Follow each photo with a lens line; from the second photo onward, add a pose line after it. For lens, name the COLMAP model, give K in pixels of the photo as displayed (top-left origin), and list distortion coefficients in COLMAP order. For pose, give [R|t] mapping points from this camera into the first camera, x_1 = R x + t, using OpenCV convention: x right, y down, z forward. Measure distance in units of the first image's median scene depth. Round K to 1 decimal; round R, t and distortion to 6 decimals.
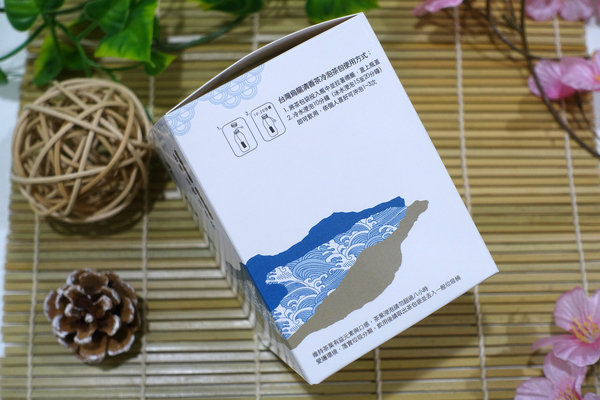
lens RADIAL K [[1031.8, 0, 298.2], [0, 1031.8, 195.3], [0, 0, 1]] dist [-0.111149, 0.000000]
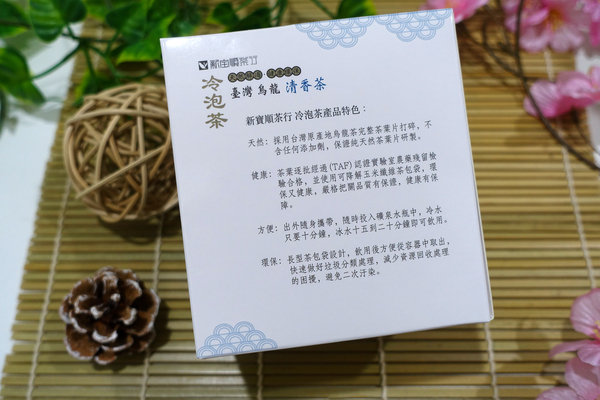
lens RADIAL K [[600.4, 0, 302.7], [0, 600.4, 209.9], [0, 0, 1]] dist [-0.009816, 0.000000]
pose [[0.998693, 0.008364, -0.050425, 0.027771], [-0.014377, 0.992657, -0.120102, 0.081867], [0.049050, 0.120670, 0.991480, 0.400471]]
